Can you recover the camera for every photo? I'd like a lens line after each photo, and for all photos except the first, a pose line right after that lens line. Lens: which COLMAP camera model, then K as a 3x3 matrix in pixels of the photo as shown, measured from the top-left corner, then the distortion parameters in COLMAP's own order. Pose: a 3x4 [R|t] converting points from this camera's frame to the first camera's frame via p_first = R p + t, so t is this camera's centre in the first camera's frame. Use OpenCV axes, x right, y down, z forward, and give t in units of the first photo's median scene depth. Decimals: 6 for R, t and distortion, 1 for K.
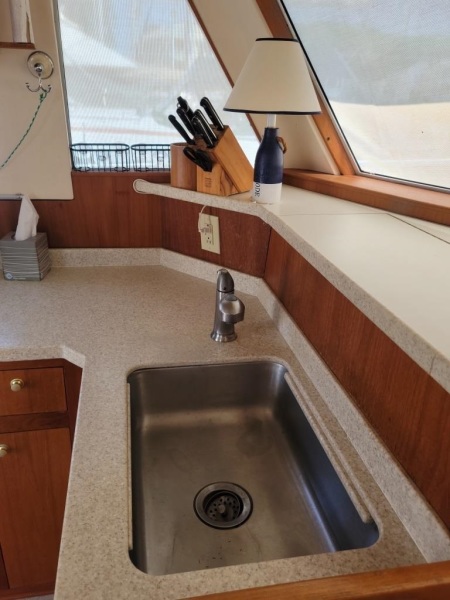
lens RADIAL K [[469.9, 0, 231.6], [0, 469.9, 316.7], [0, 0, 1]] dist [0.049533, -0.046340]
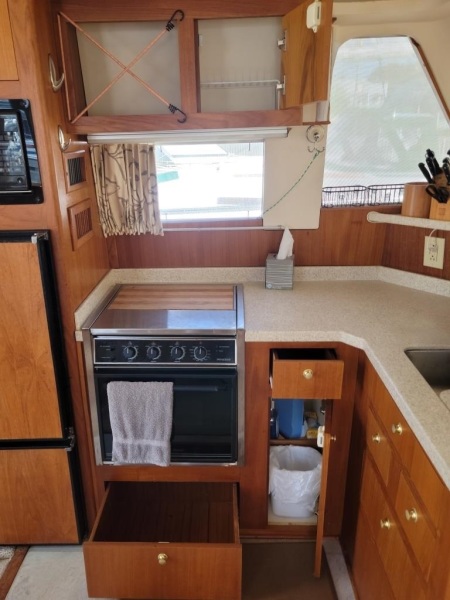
lens RADIAL K [[469.9, 0, 226.7], [0, 469.9, 300.9], [0, 0, 1]] dist [0.049533, -0.046340]
pose [[0.975463, 0.014368, -0.219693, -0.316400], [-0.038114, 0.993822, -0.104235, 0.104171], [0.216838, 0.110051, 0.969984, -0.320013]]
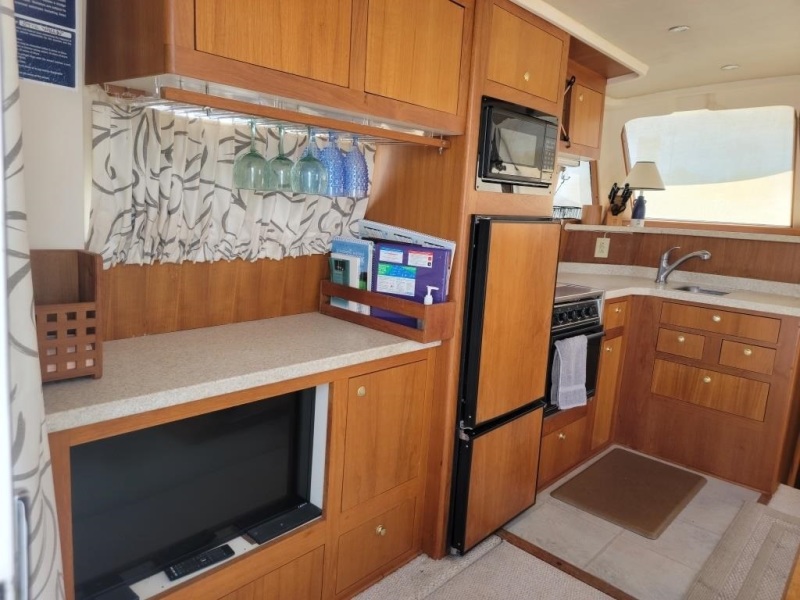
lens RADIAL K [[556.4, 0, 400.6], [0, 556.4, 300.6], [0, 0, 1]] dist [0.070284, -0.046773]
pose [[0.819408, -0.096476, 0.565033, -2.161620], [0.228200, 0.959156, -0.167165, 0.242614], [-0.525828, 0.265917, 0.807956, -0.397414]]
